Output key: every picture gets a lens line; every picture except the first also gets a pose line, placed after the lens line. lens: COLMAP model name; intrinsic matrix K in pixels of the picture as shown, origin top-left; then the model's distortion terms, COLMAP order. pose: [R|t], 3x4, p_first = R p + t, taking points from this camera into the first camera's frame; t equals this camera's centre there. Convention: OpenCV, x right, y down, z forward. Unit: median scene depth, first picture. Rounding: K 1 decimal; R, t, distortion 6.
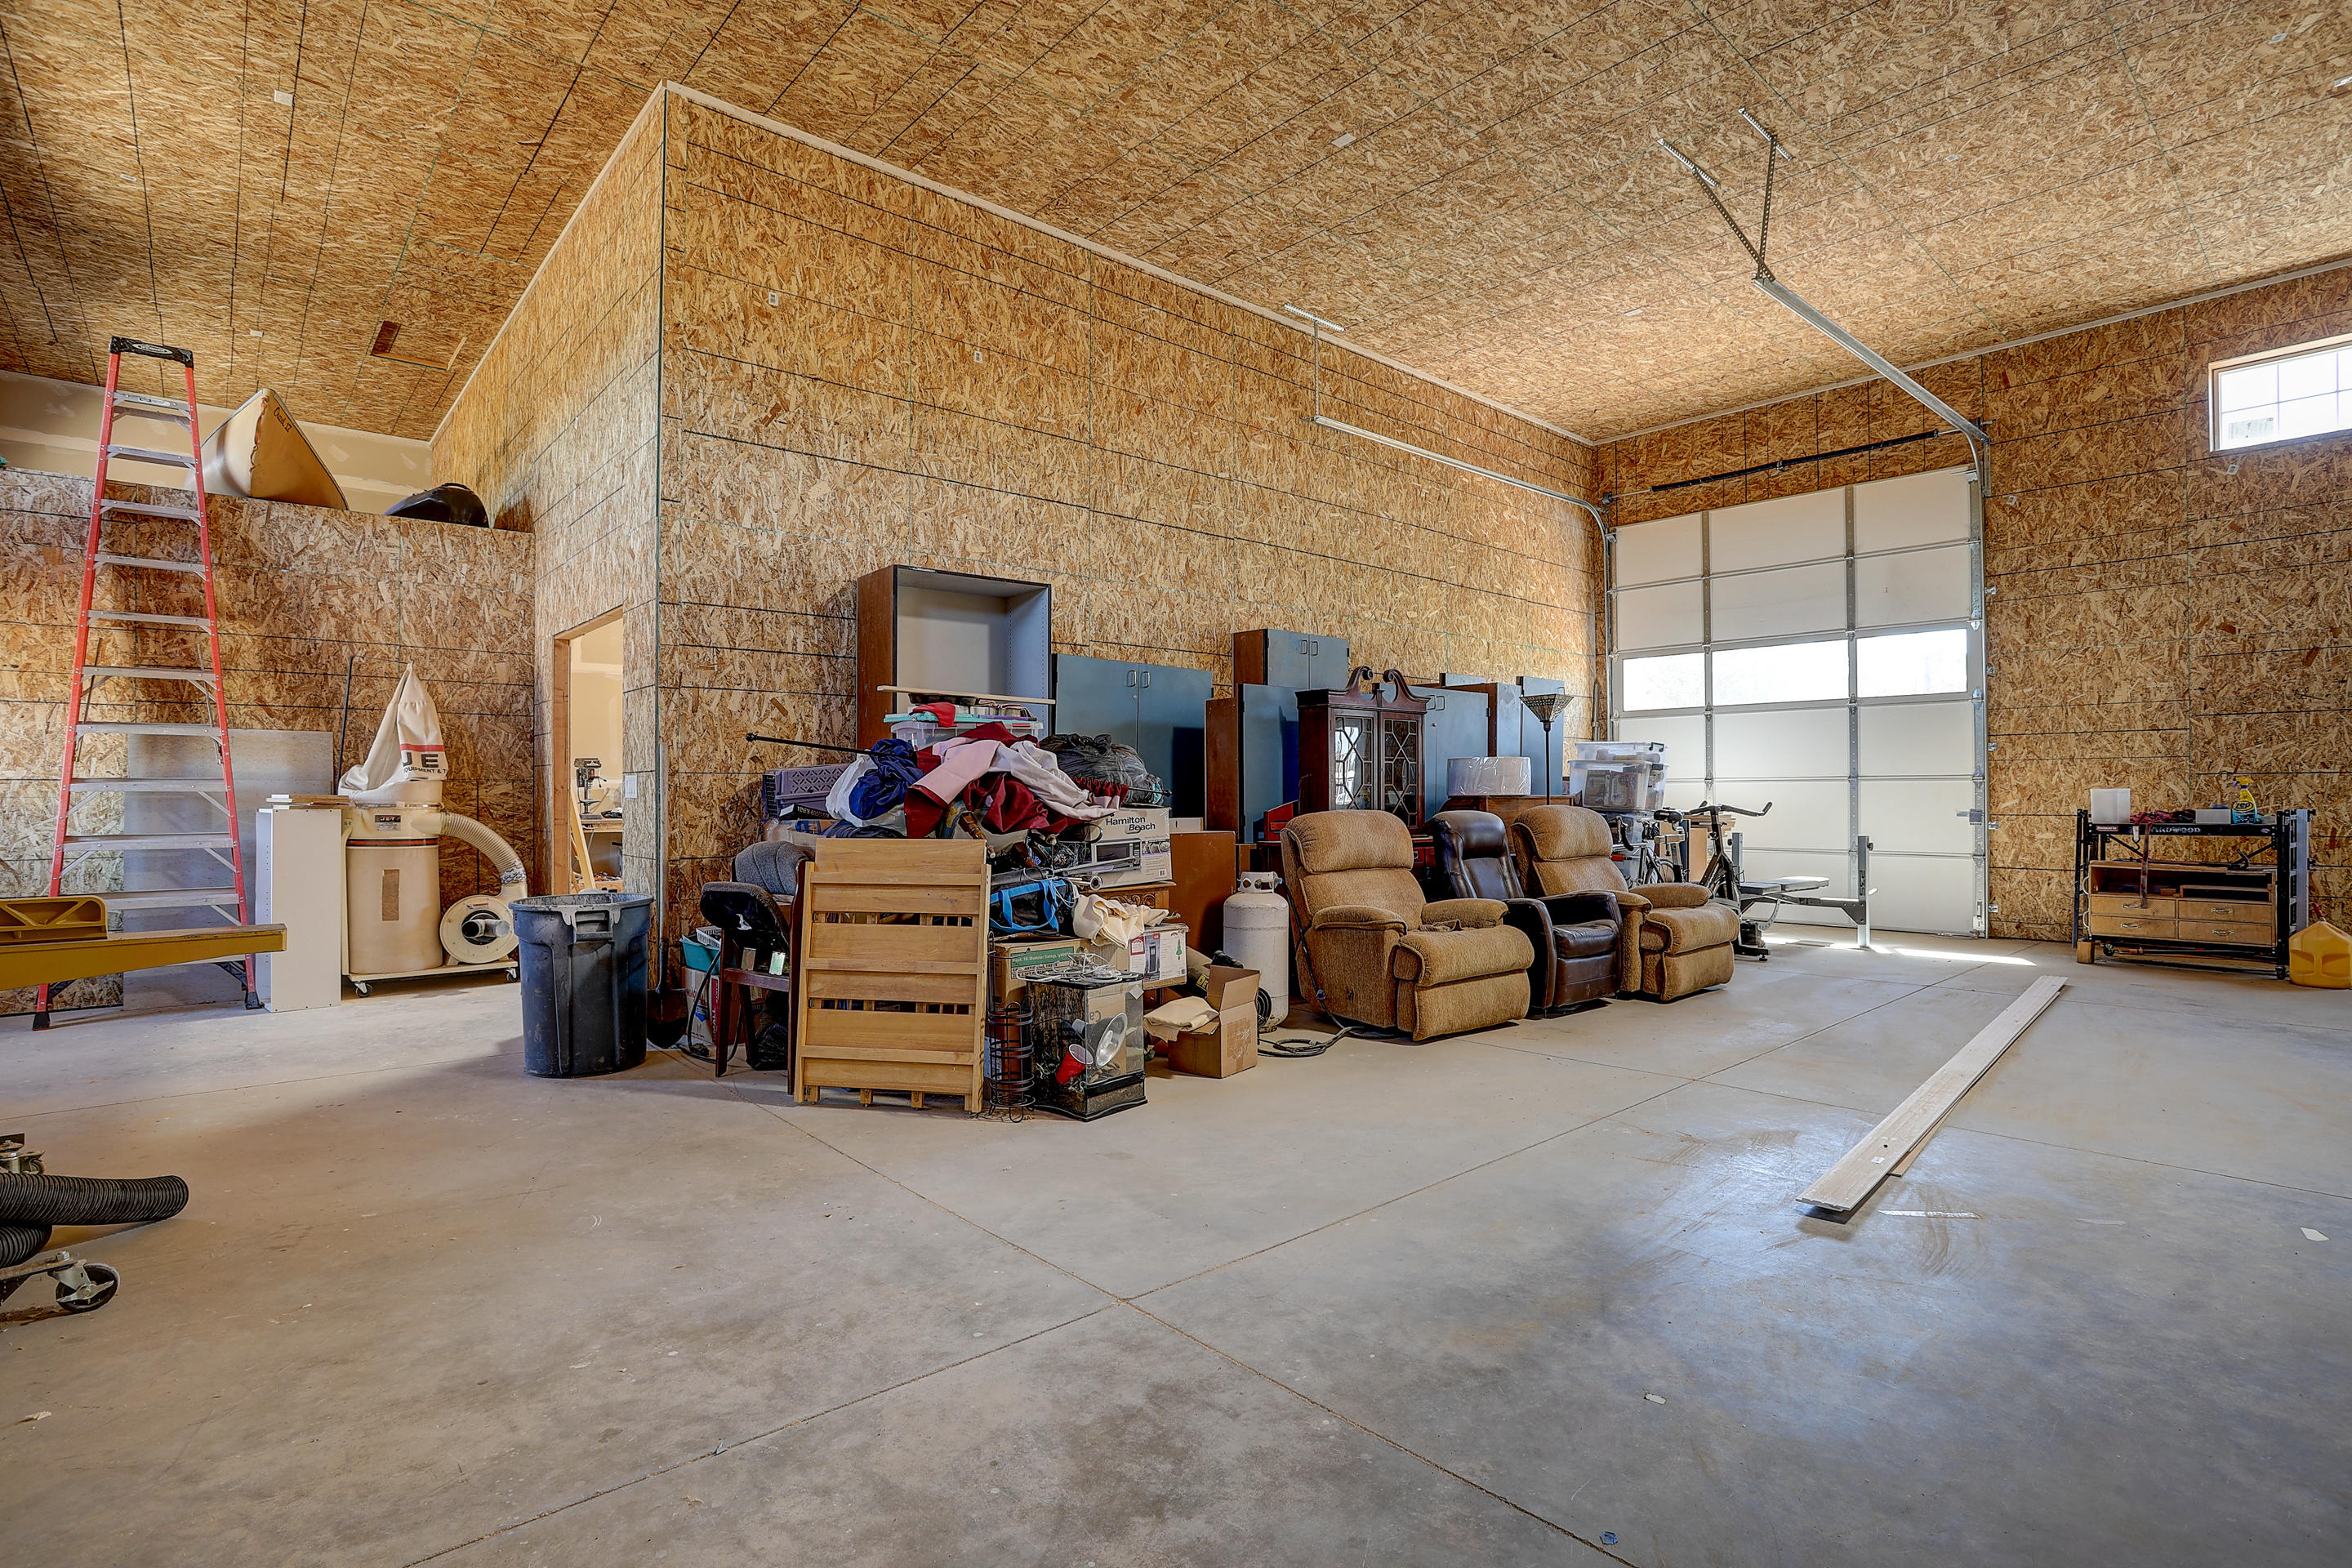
lens RADIAL K [[1197.3, 0, 1184.9], [0, 1197.3, 787.3], [0, 0, 1]] dist [0.000149, 0.000128]
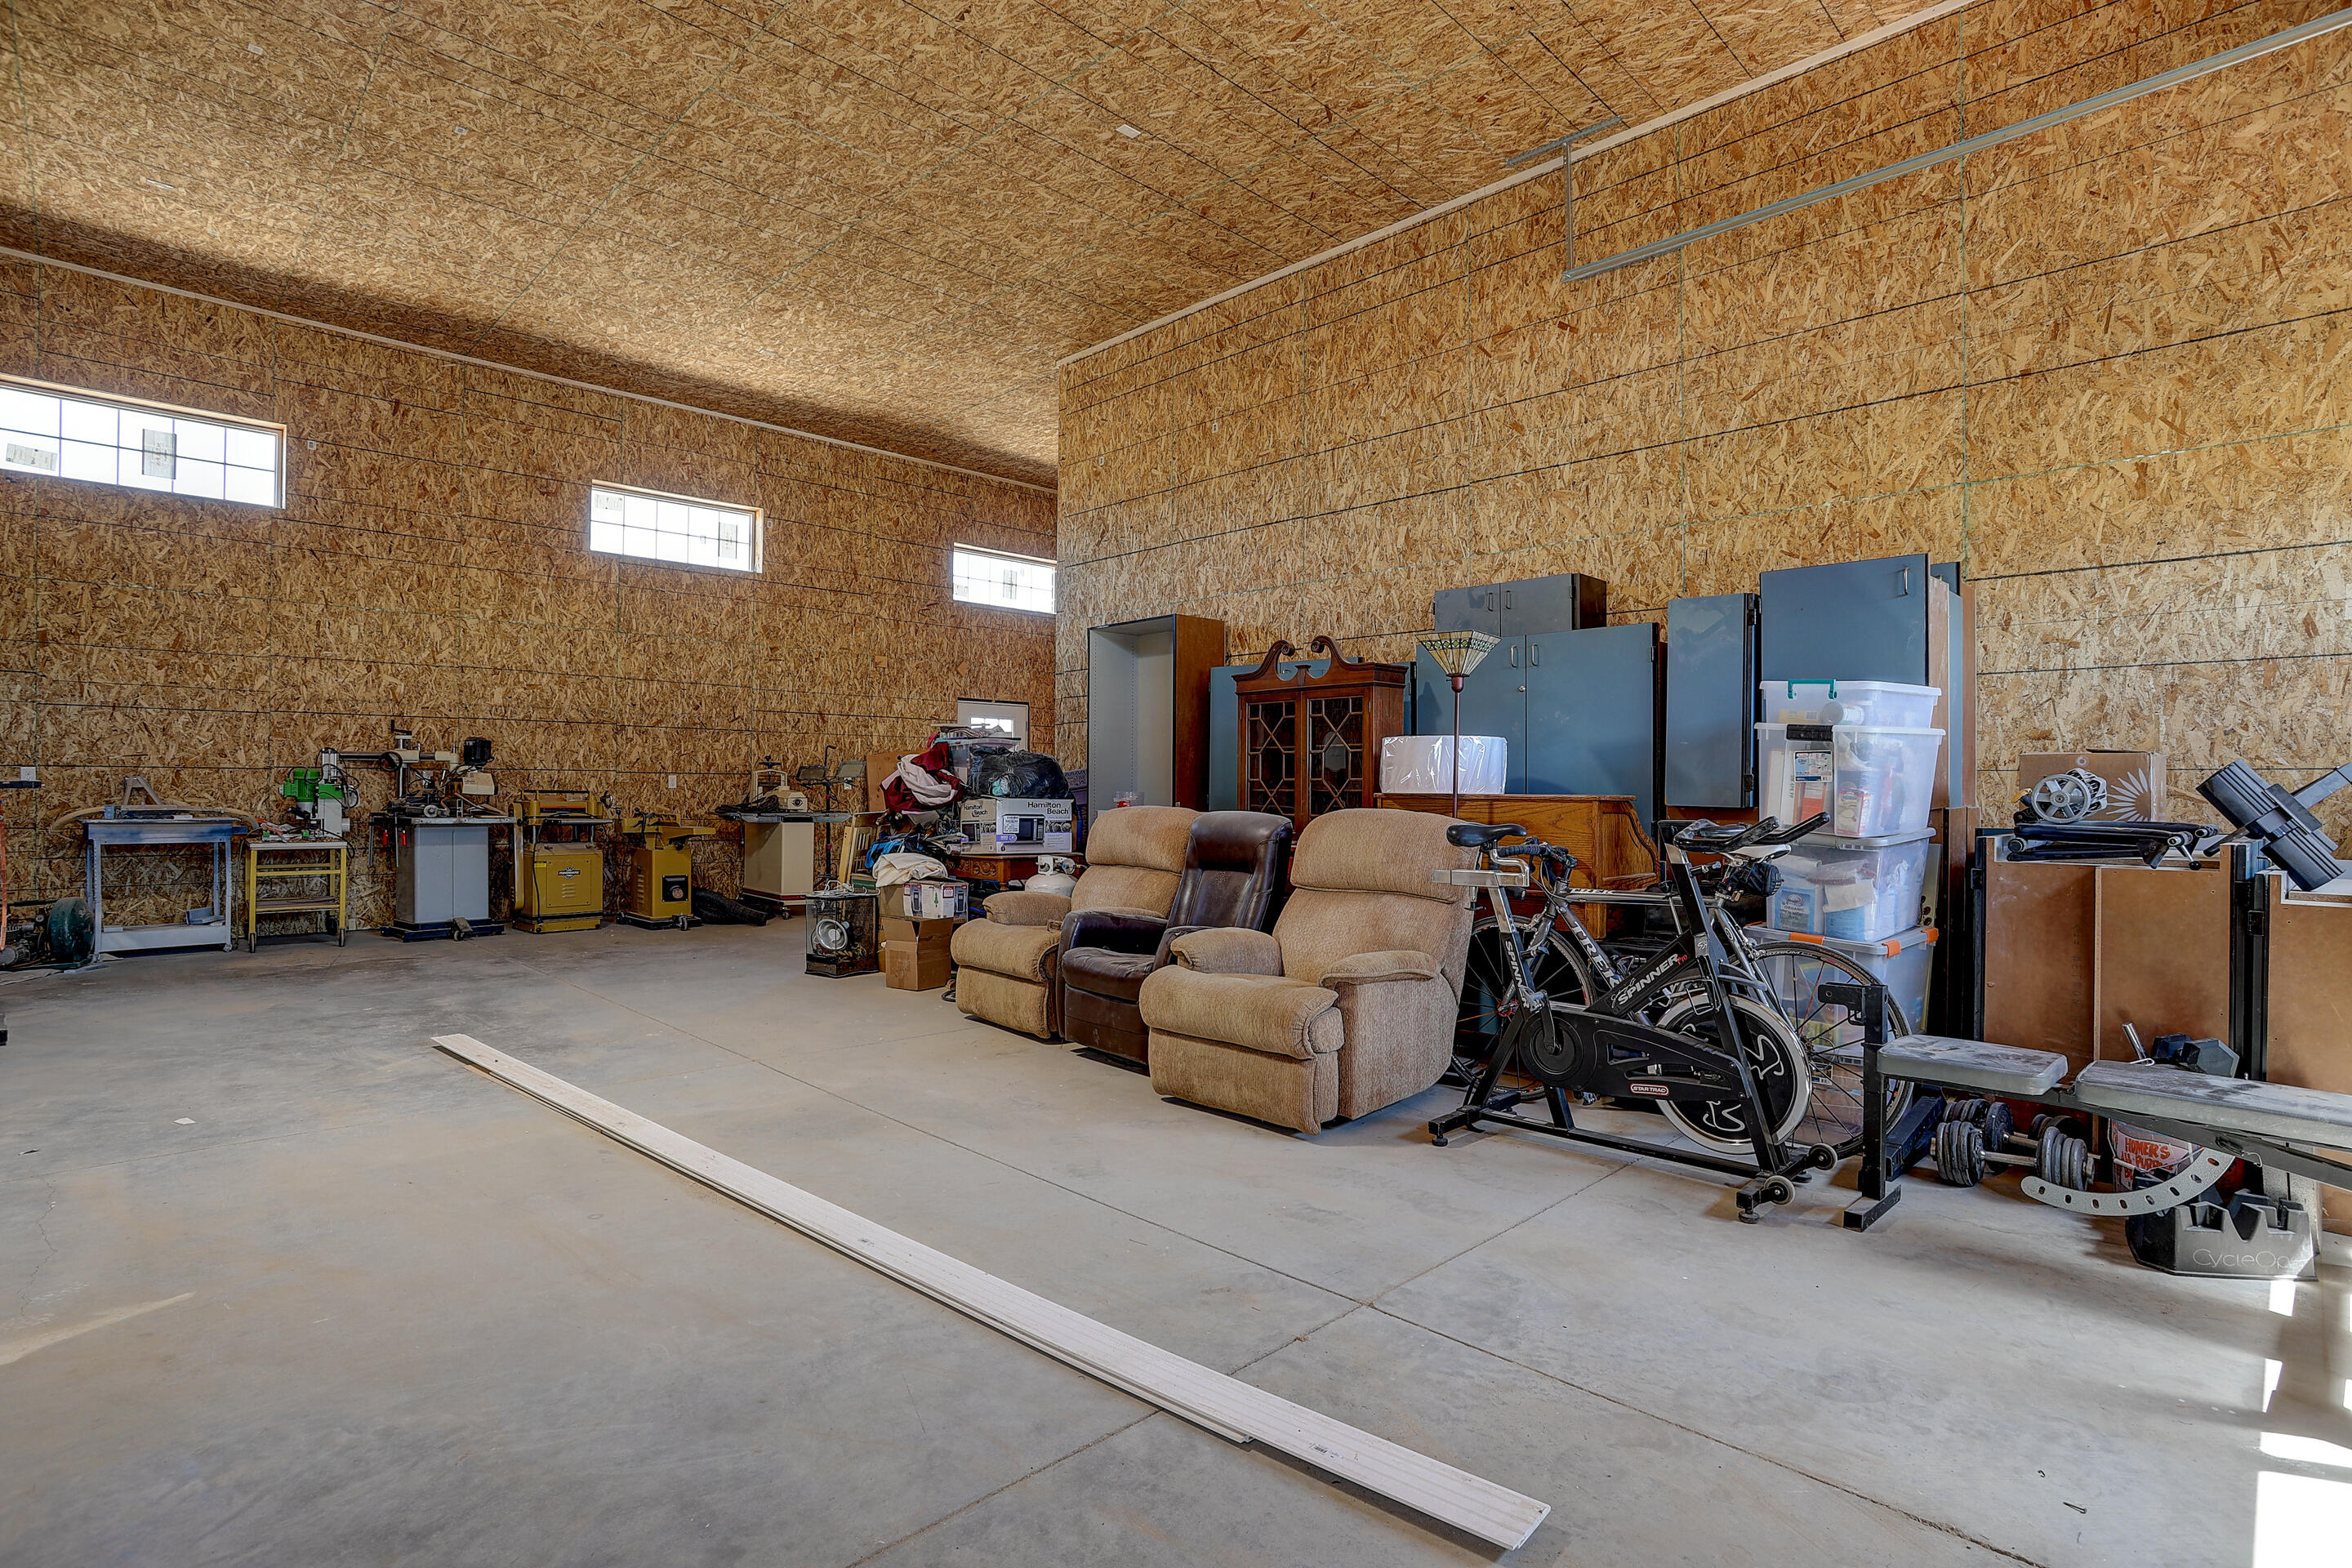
lens RADIAL K [[1197.3, 0, 1185.1], [0, 1197.3, 788.1], [0, 0, 1]] dist [0.000149, 0.000128]
pose [[0.045180, -0.003032, -0.998974, 0.929796], [-0.003493, 0.999989, -0.003193, 0.006548], [0.998973, 0.003633, 0.045168, 0.828971]]
